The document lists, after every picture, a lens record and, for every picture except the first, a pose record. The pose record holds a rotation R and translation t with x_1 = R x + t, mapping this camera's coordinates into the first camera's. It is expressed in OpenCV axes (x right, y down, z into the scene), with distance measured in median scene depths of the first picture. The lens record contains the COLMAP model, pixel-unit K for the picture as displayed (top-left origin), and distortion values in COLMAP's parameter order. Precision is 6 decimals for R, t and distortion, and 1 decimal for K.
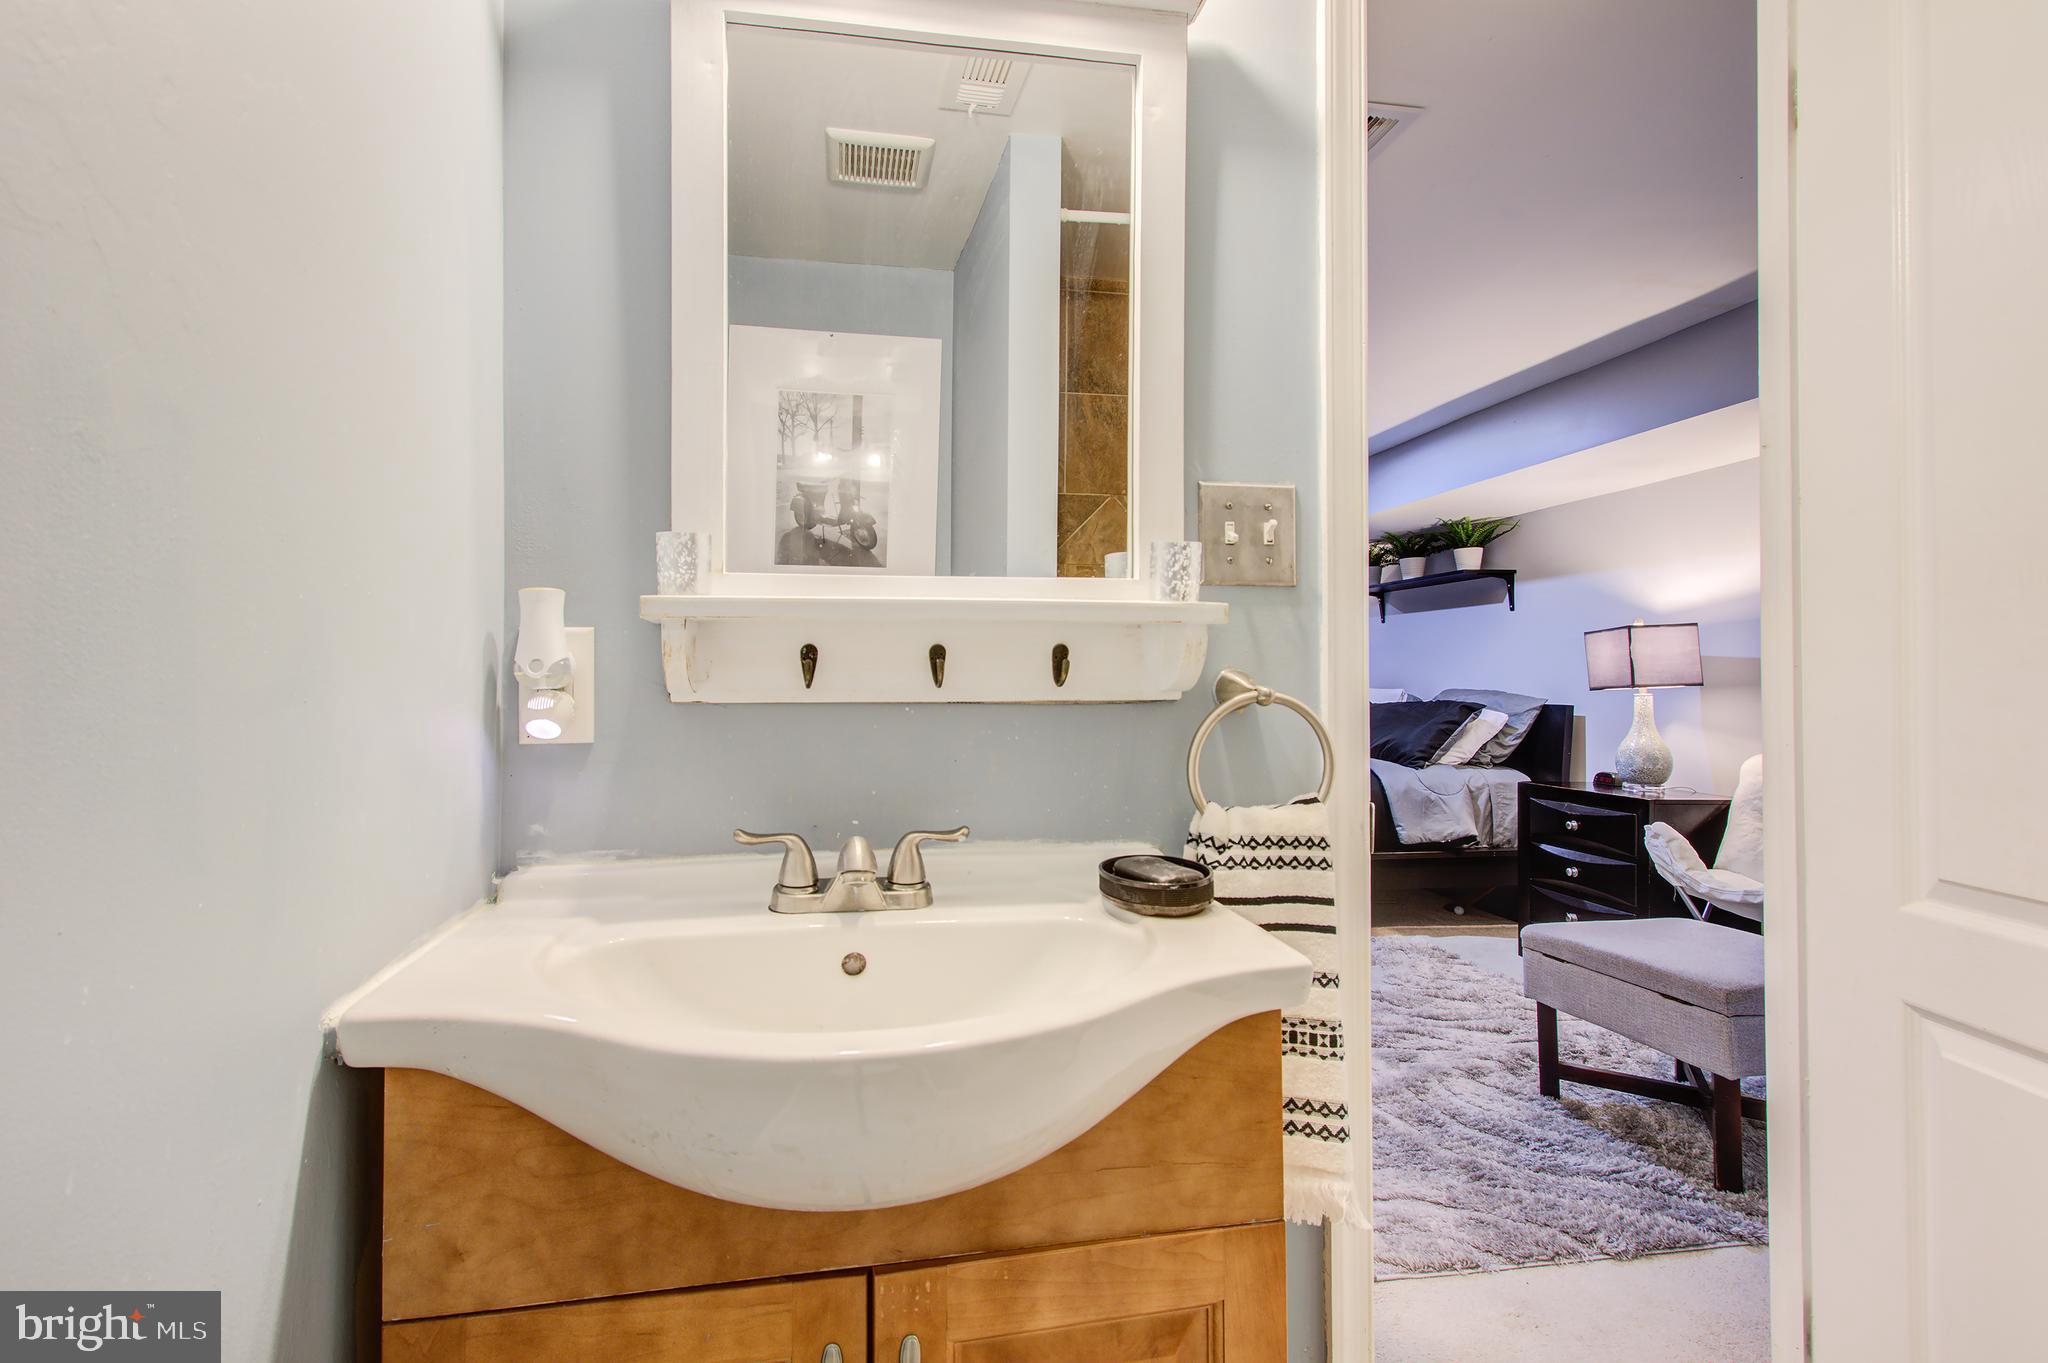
lens RADIAL K [[938.1, 0, 981.3], [0, 938.1, 665.6], [0, 0, 1]] dist [0.009975, -0.002057]
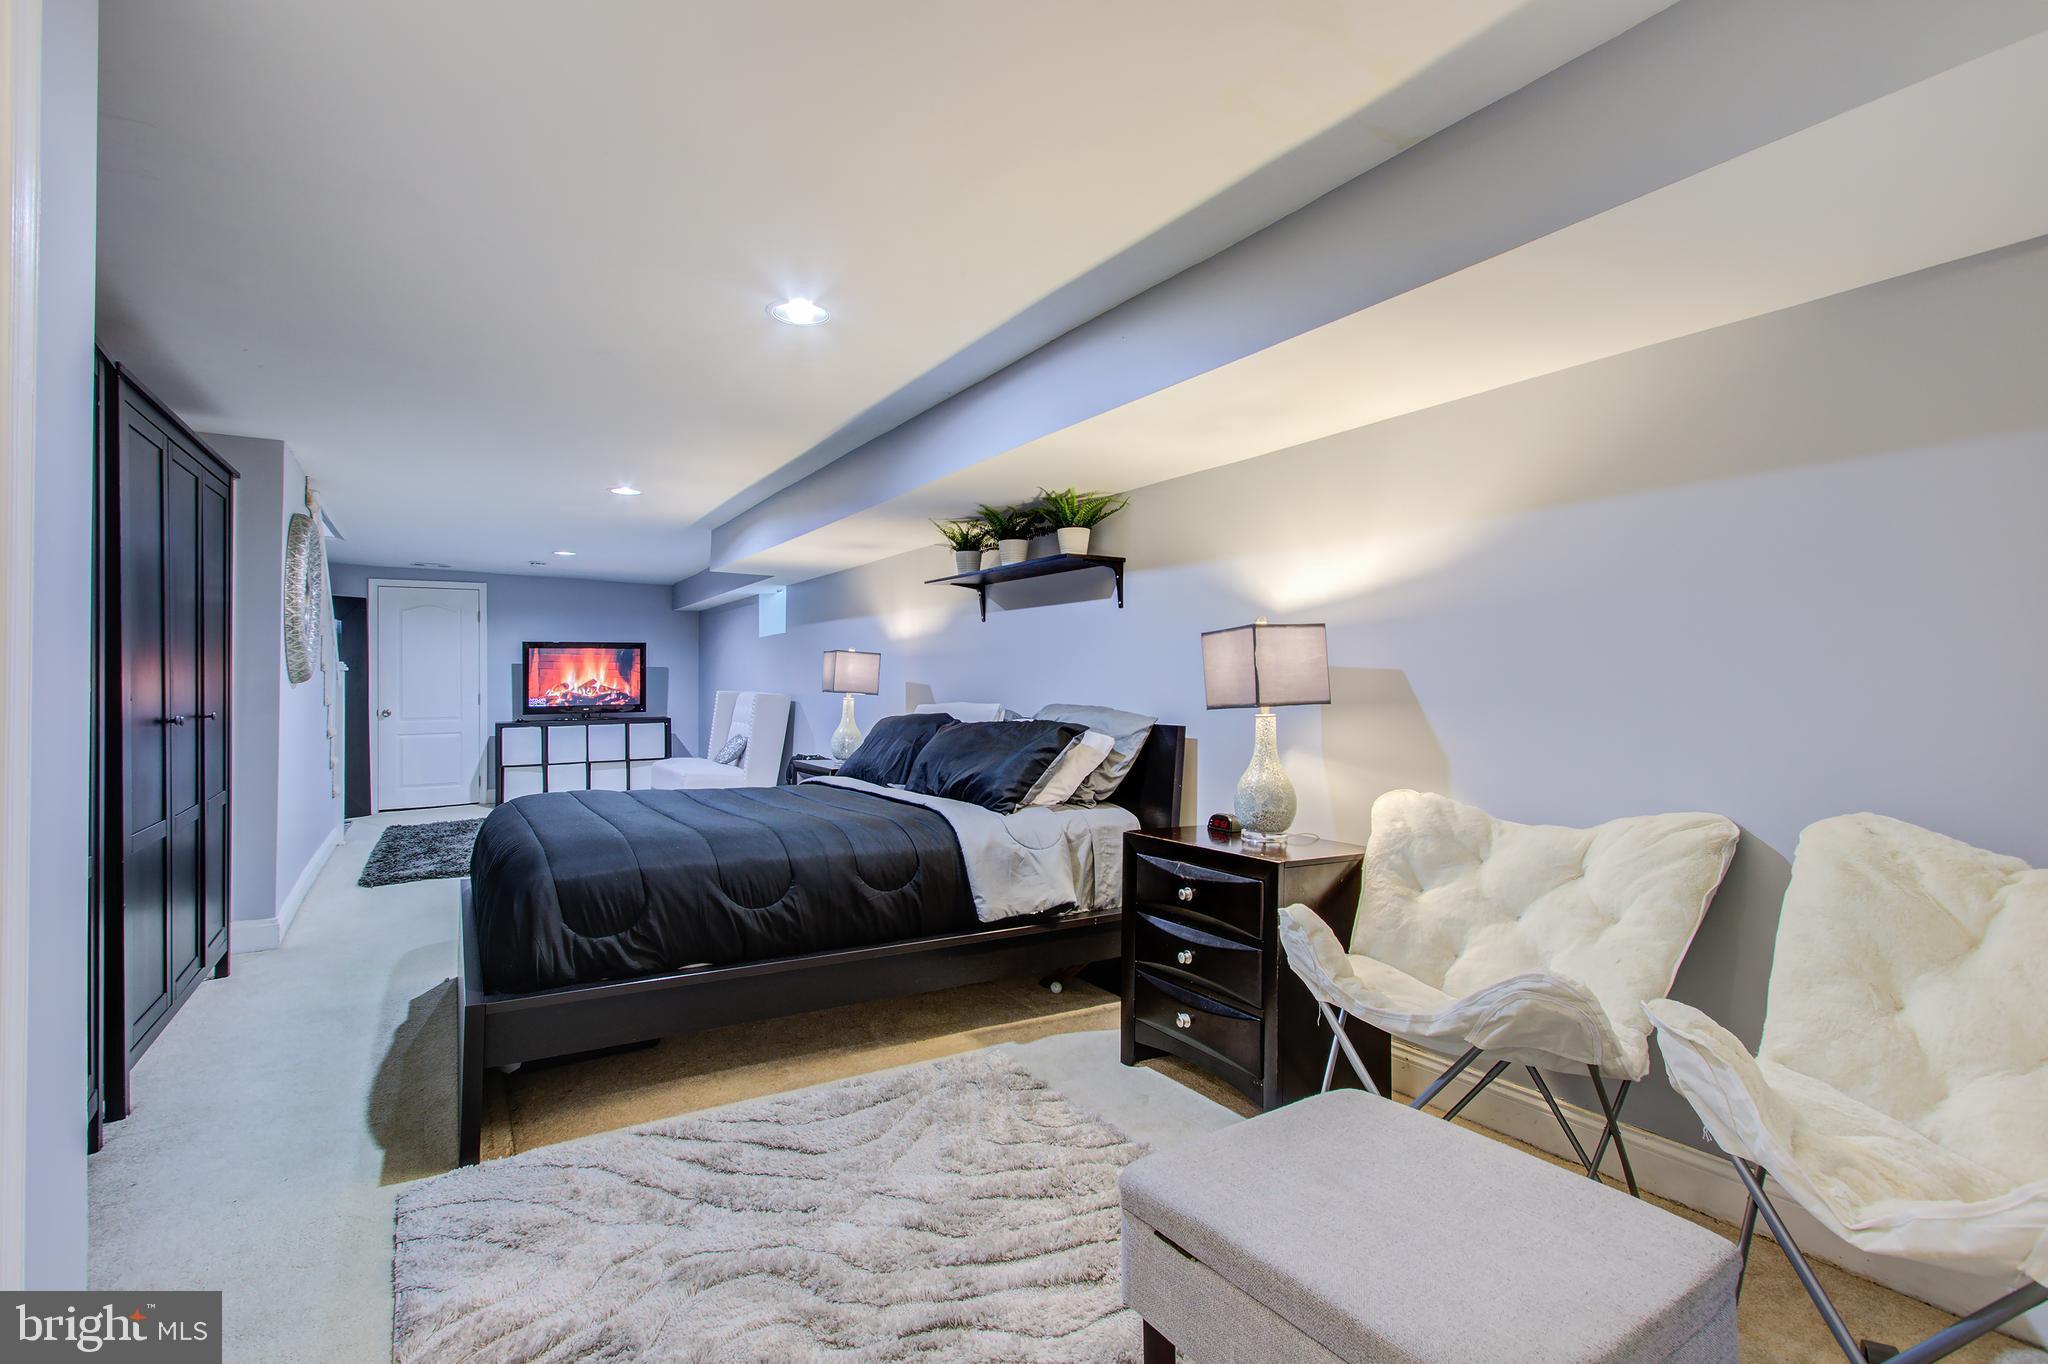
lens RADIAL K [[938.1, 0, 1015.9], [0, 938.1, 674.6], [0, 0, 1]] dist [0.009975, -0.002057]
pose [[0.921980, 0.009226, 0.387127, 0.182759], [-0.010574, 0.999943, 0.001352, -0.001271], [-0.387093, -0.005340, 0.922025, 0.313329]]
